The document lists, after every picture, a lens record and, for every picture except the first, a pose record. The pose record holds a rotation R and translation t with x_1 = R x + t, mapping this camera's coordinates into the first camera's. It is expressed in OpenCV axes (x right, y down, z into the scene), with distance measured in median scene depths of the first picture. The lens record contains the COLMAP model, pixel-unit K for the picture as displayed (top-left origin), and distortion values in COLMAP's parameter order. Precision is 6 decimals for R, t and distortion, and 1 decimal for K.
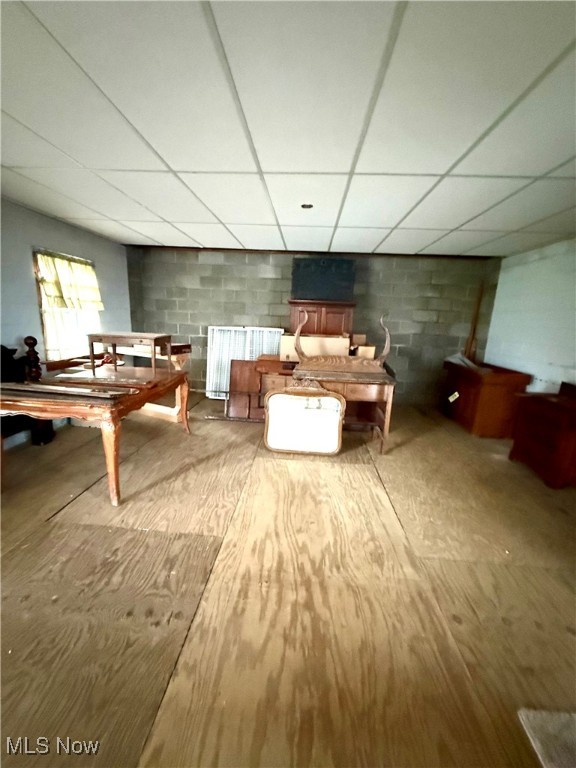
lens RADIAL K [[305.9, 0, 287.3], [0, 305.9, 382.9], [0, 0, 1]] dist [-0.002524, 0.000657]
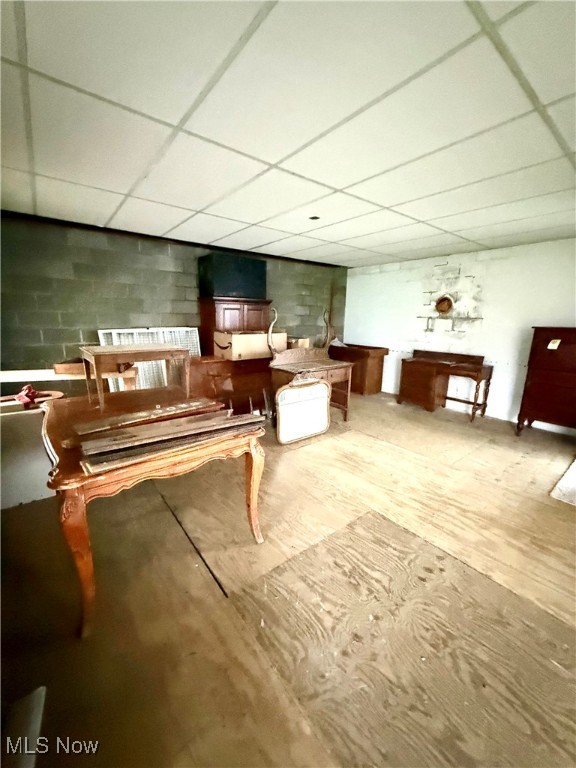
lens RADIAL K [[305.9, 0, 291.2], [0, 305.9, 381.6], [0, 0, 1]] dist [-0.002524, 0.000657]
pose [[0.739254, -0.173290, 0.650749, -0.675694], [0.158552, 0.983948, 0.081903, -0.072523], [-0.654496, 0.042631, 0.754862, 0.185895]]
